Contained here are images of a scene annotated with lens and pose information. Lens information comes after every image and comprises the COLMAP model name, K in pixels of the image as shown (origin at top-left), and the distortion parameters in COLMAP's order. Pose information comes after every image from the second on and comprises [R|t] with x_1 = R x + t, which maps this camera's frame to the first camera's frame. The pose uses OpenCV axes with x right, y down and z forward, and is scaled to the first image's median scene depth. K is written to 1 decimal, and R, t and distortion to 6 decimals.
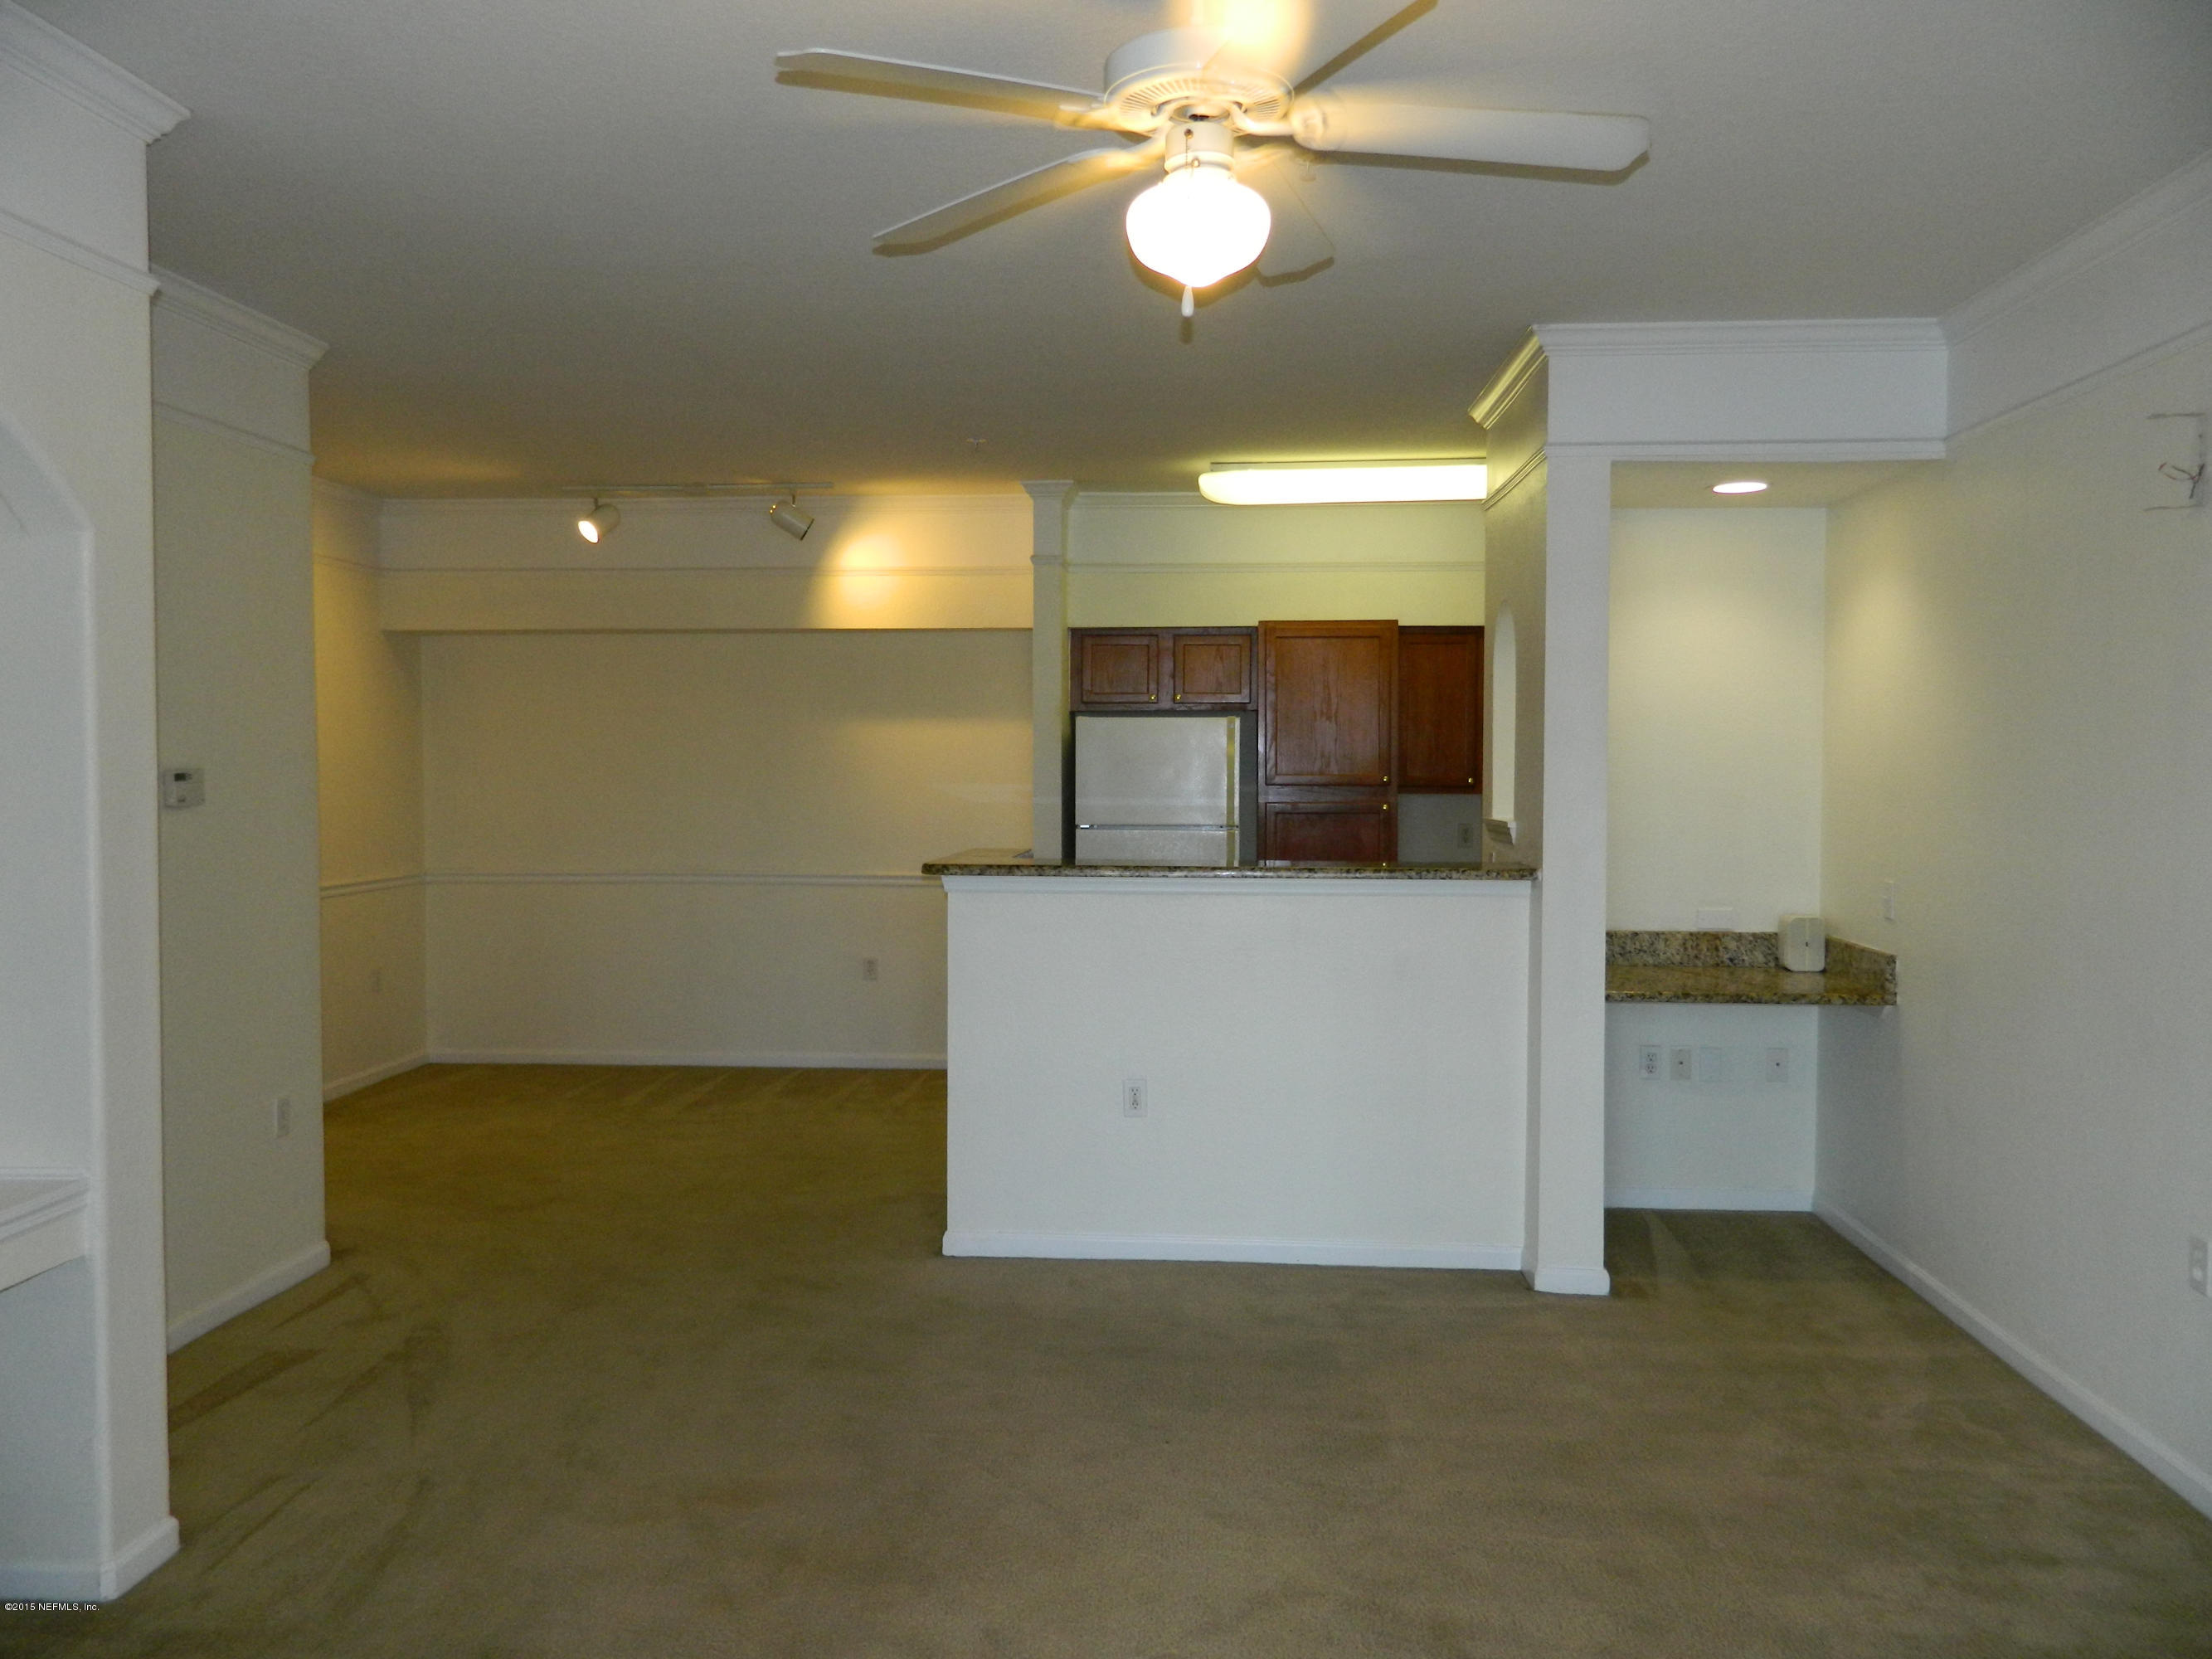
lens RADIAL K [[1620.9, 0, 1101.6], [0, 1620.9, 815.5], [0, 0, 1]] dist [0.002751, 0.000886]
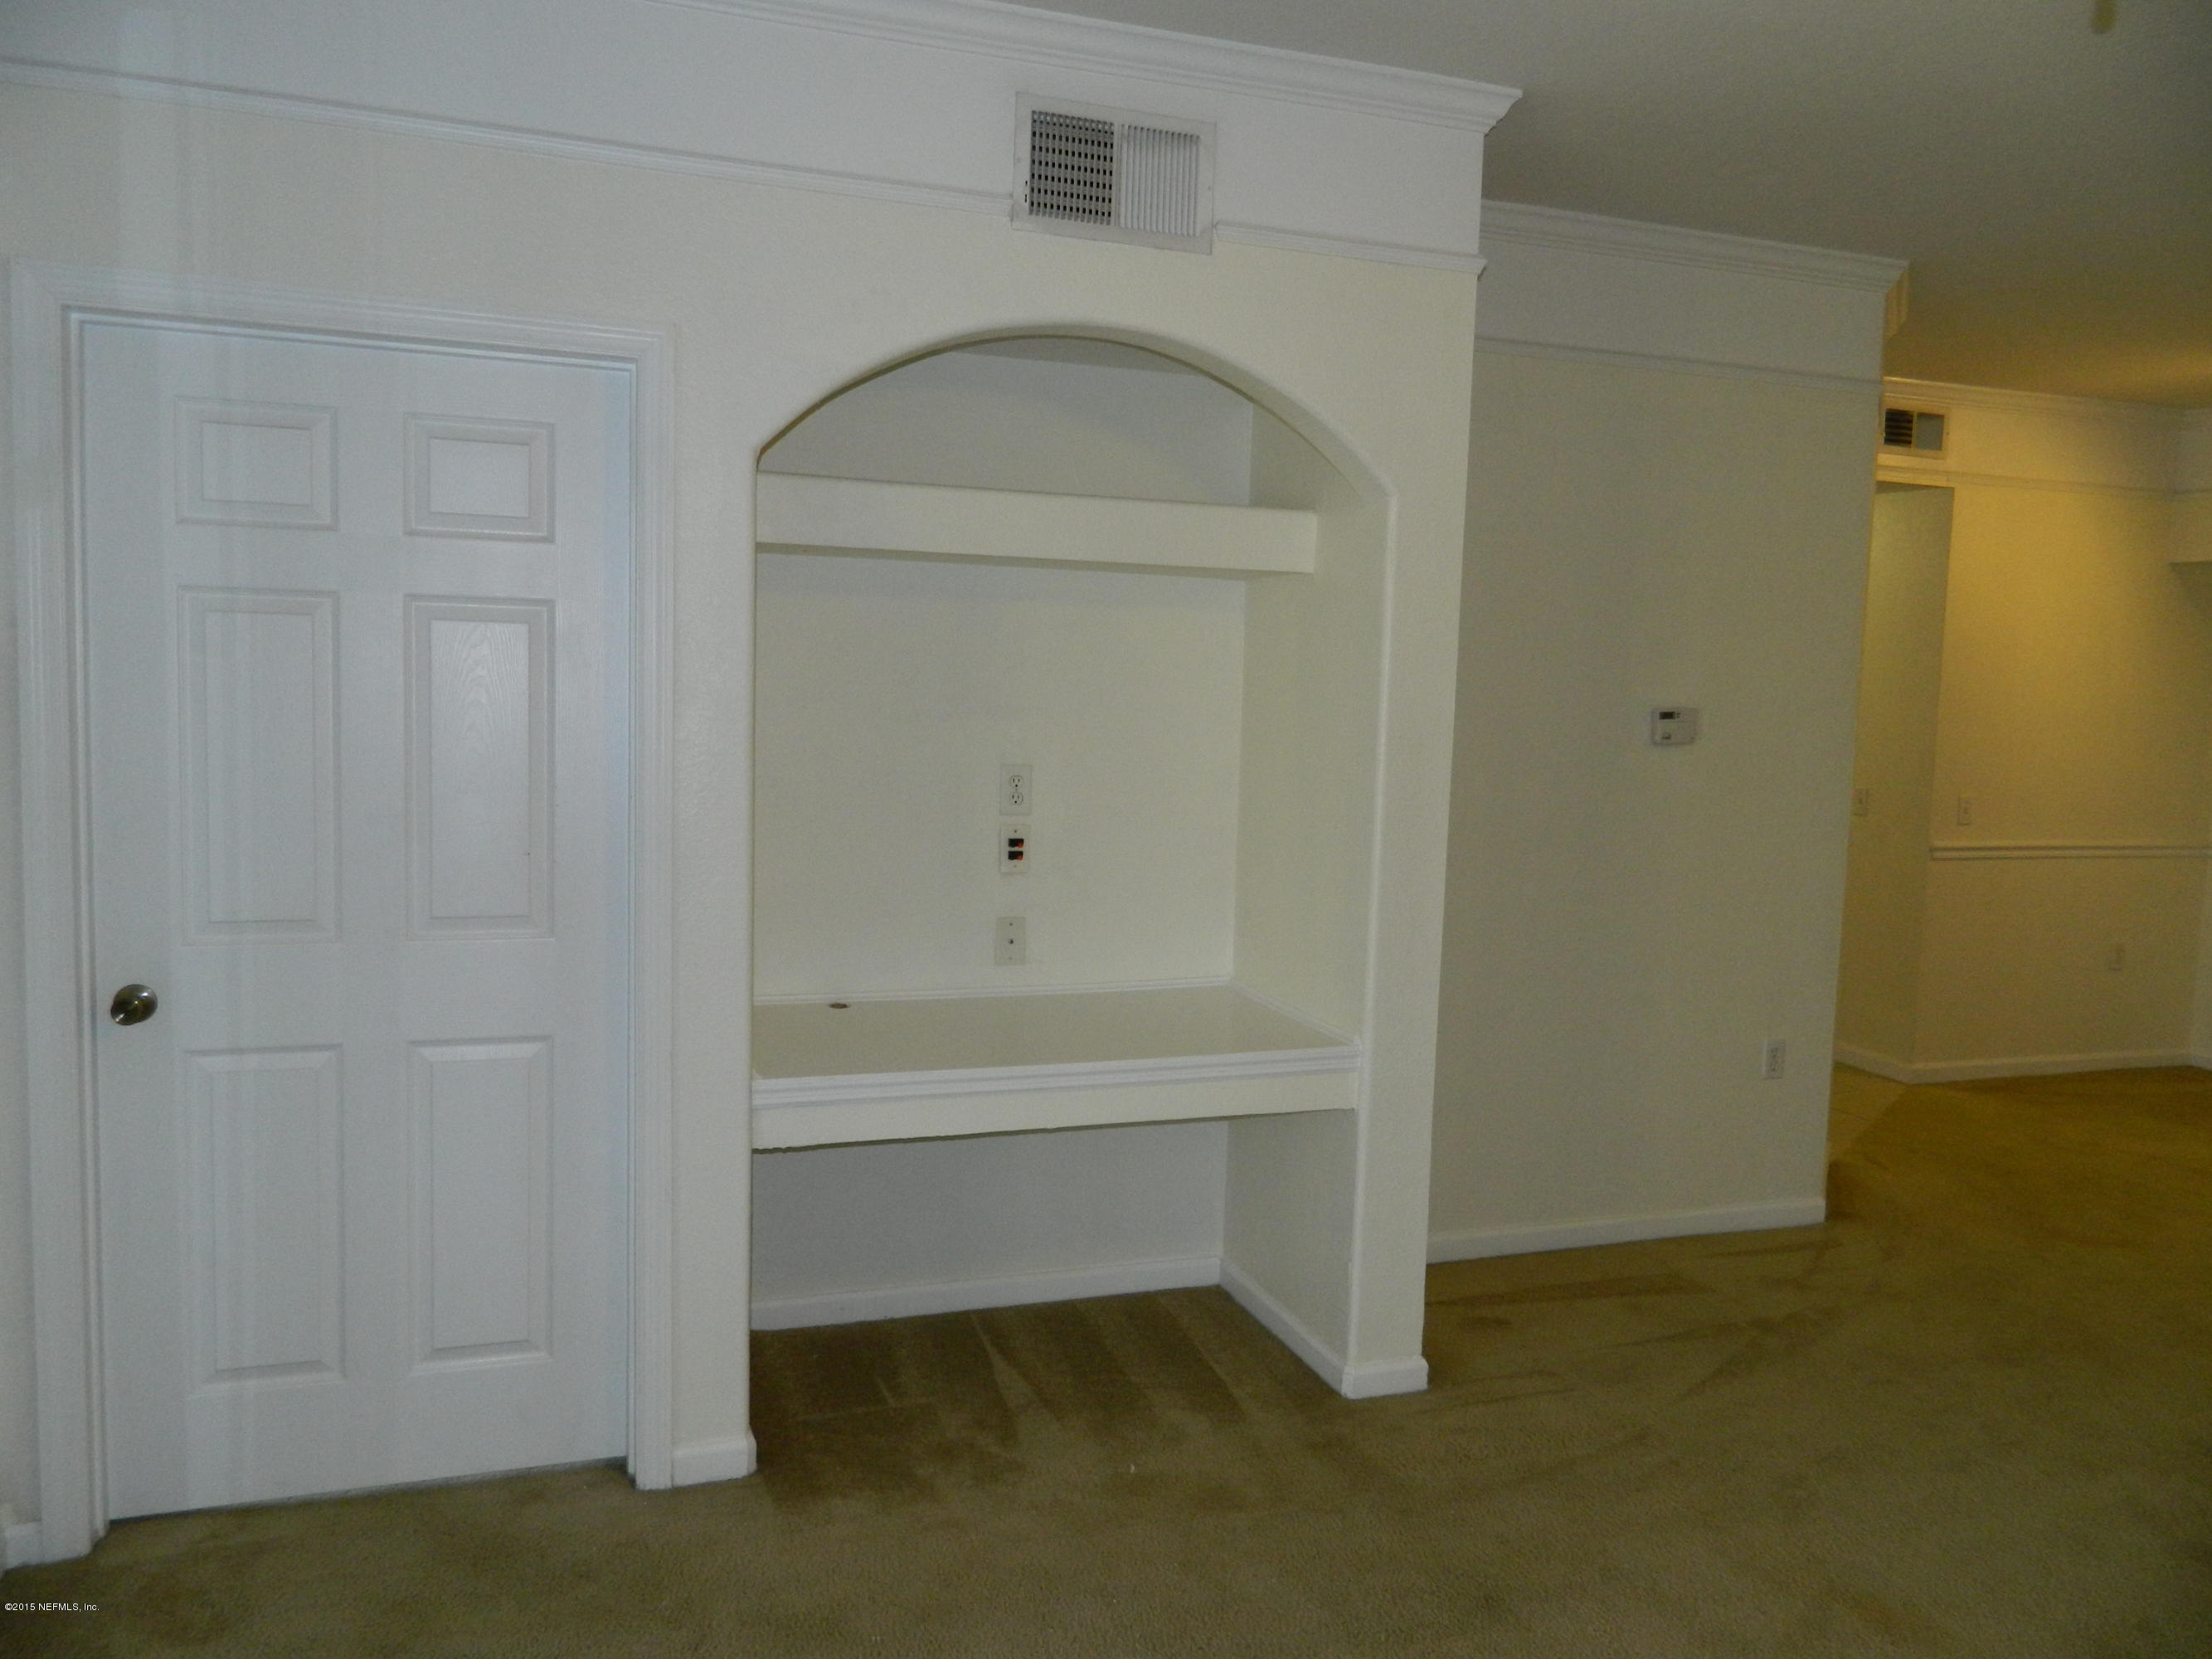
lens RADIAL K [[1620.9, 0, 1101.6], [0, 1620.9, 815.5], [0, 0, 1]] dist [0.002751, 0.000886]
pose [[0.402471, 0.094094, -0.910584, 0.308246], [-0.063496, 0.995177, 0.074770, -0.017502], [0.913228, 0.027726, 0.406505, 0.287762]]
